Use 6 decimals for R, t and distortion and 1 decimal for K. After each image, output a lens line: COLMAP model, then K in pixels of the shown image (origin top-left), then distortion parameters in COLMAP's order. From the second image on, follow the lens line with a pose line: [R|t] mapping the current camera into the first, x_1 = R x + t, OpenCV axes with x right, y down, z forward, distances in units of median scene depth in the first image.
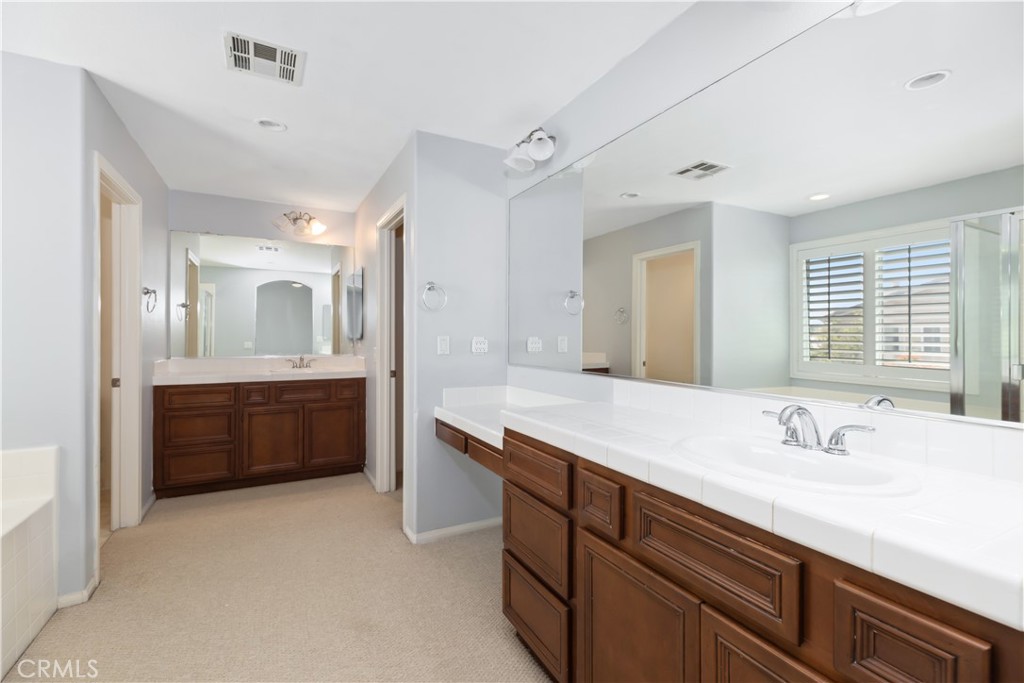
lens RADIAL K [[449.9, 0, 505.0], [0, 449.9, 340.4], [0, 0, 1]] dist [0.007883, -0.000875]
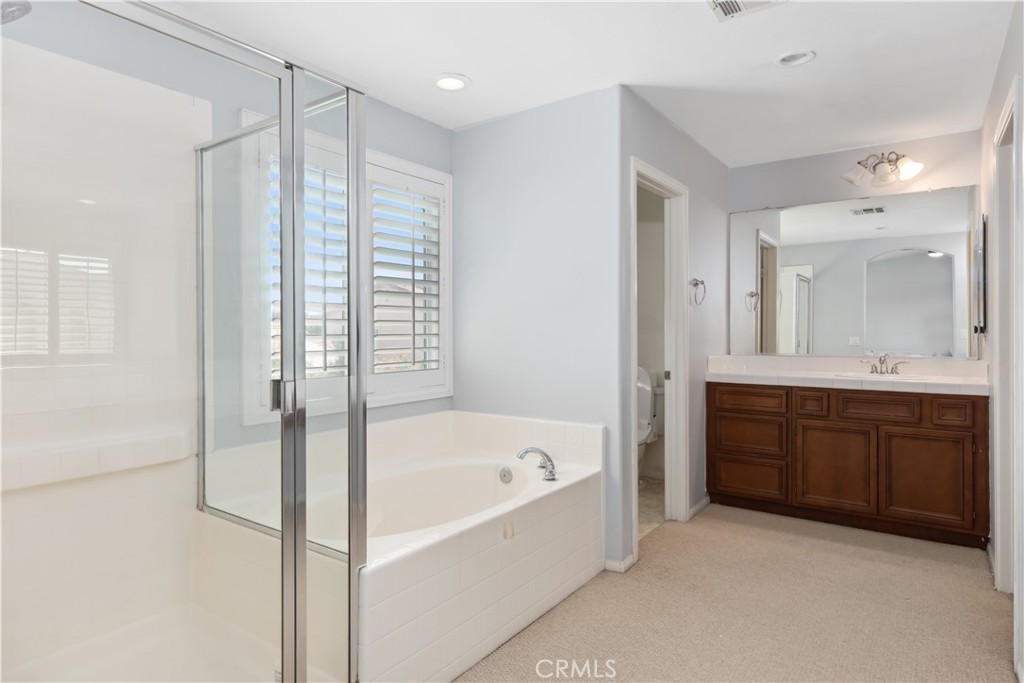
lens RADIAL K [[583.2, 0, 507.3], [0, 583.2, 337.6], [0, 0, 1]] dist [0.012899, 0.001049]
pose [[0.452300, 0.008596, -0.891824, 0.117129], [-0.005177, 0.999962, 0.007013, 0.001196], [0.891851, 0.001445, 0.452328, 0.067636]]
